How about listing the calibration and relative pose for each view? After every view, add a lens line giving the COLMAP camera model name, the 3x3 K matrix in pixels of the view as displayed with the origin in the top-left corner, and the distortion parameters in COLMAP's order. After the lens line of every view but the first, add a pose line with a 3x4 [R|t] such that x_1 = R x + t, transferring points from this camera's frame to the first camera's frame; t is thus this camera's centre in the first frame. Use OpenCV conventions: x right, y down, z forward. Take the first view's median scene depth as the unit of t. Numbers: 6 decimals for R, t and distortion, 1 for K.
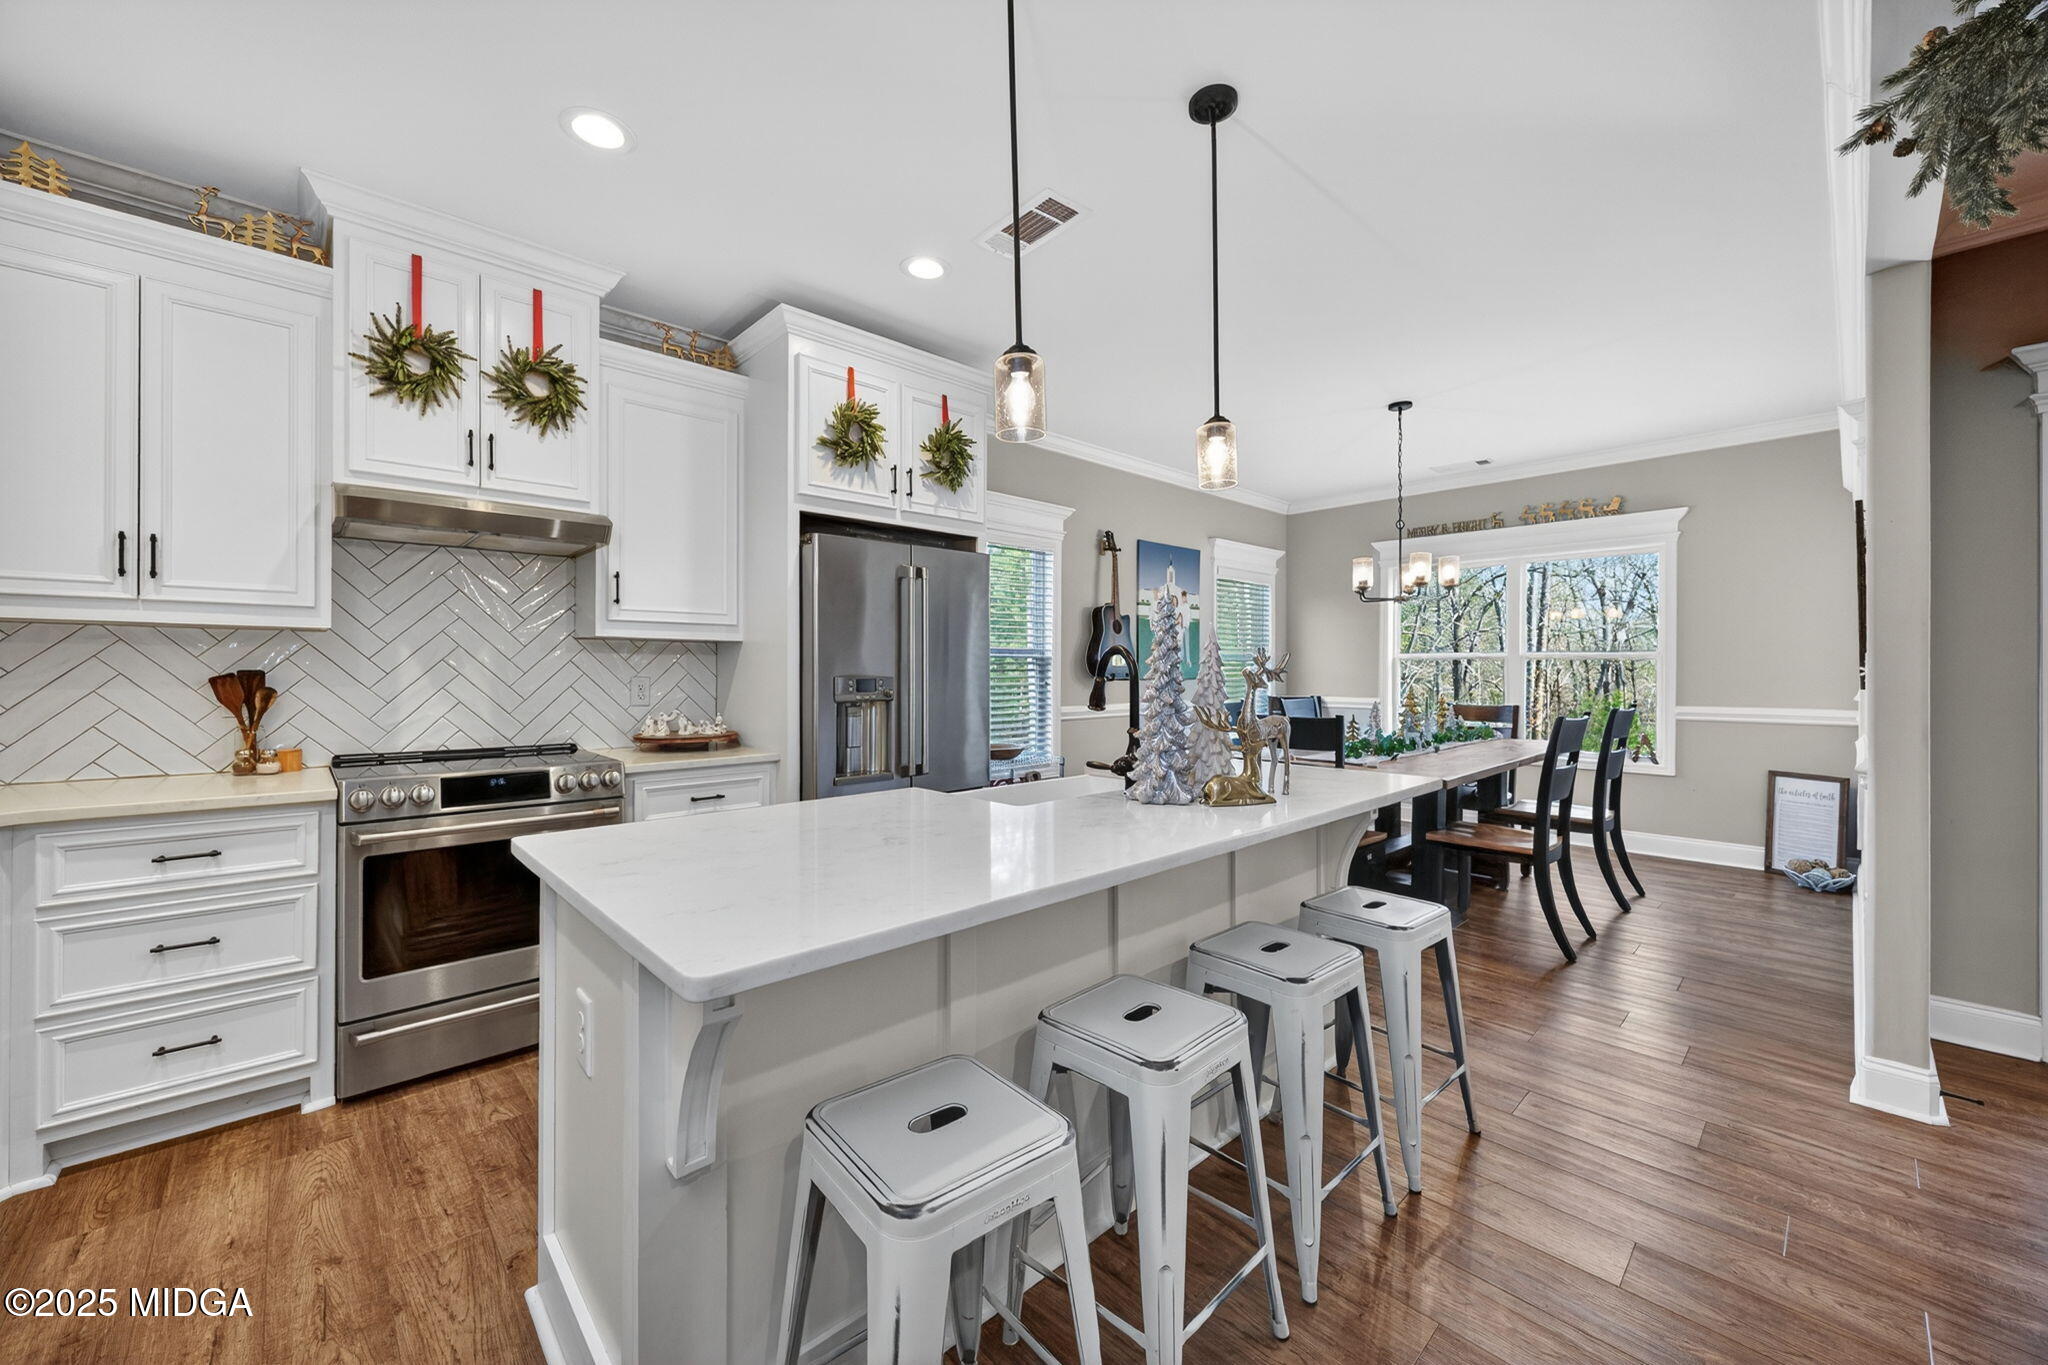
lens RADIAL K [[774.4, 0, 1019.2], [0, 774.4, 675.0], [0, 0, 1]] dist [-0.003269, -0.000146]
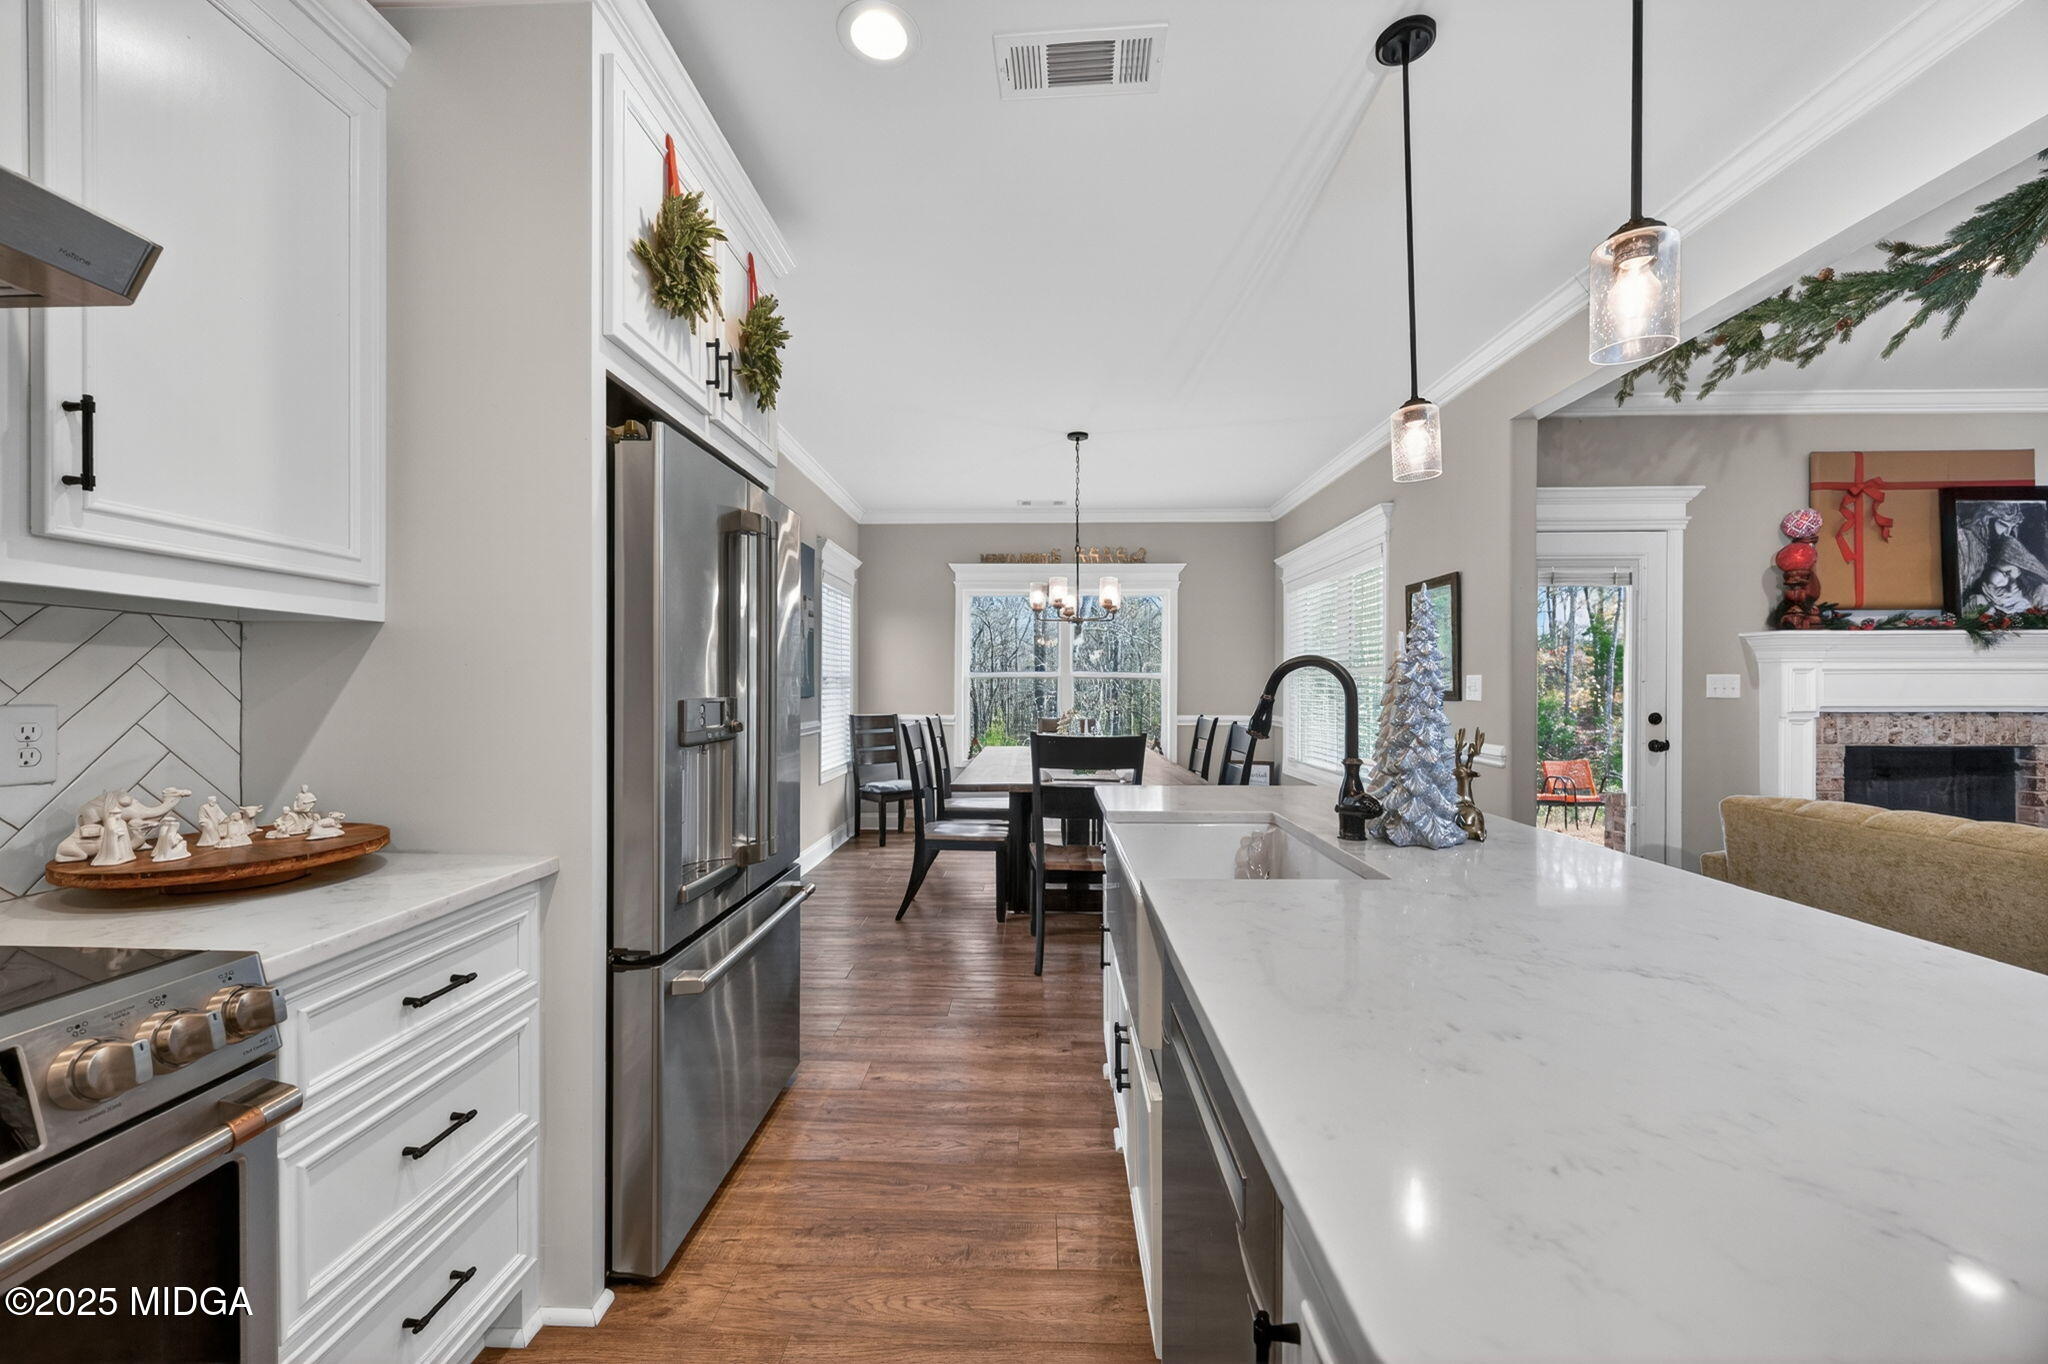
lens RADIAL K [[774.4, 0, 1021.4], [0, 774.4, 691.3], [0, 0, 1]] dist [-0.003269, -0.000146]
pose [[0.705169, -0.003092, 0.709032, -0.260940], [0.003839, 0.999992, 0.000543, -0.001006], [-0.709029, 0.002339, 0.705176, 0.262510]]
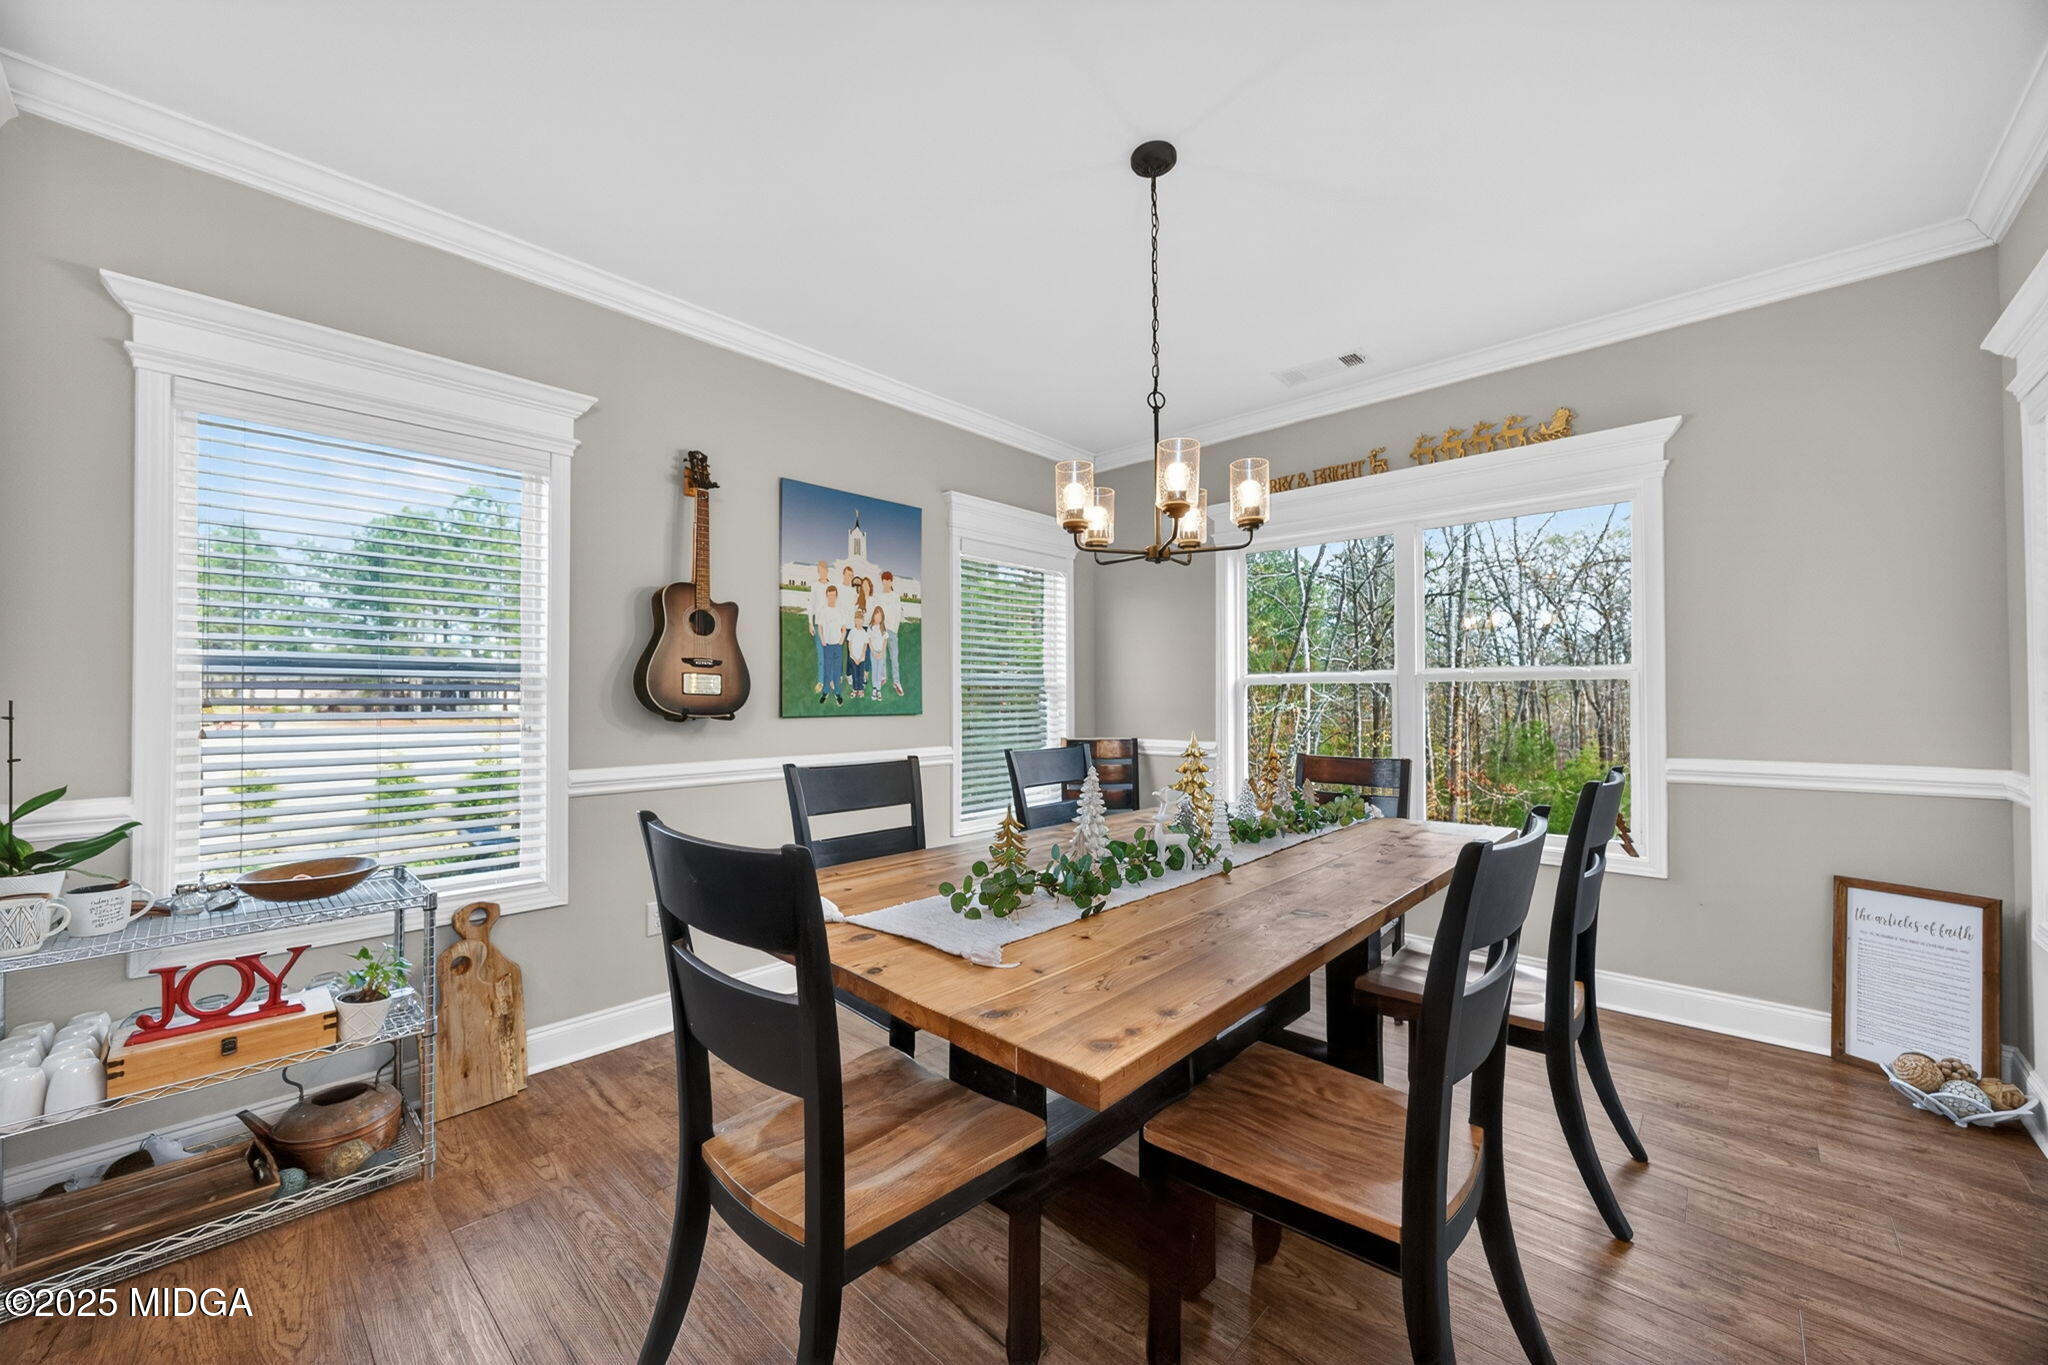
lens RADIAL K [[774.4, 0, 1017.0], [0, 774.4, 692.3], [0, 0, 1]] dist [-0.003269, -0.000146]
pose [[0.997392, -0.003631, 0.072086, 0.310914], [0.004866, 0.999844, -0.016963, -0.002236], [-0.072013, 0.017269, 0.997254, 0.440419]]
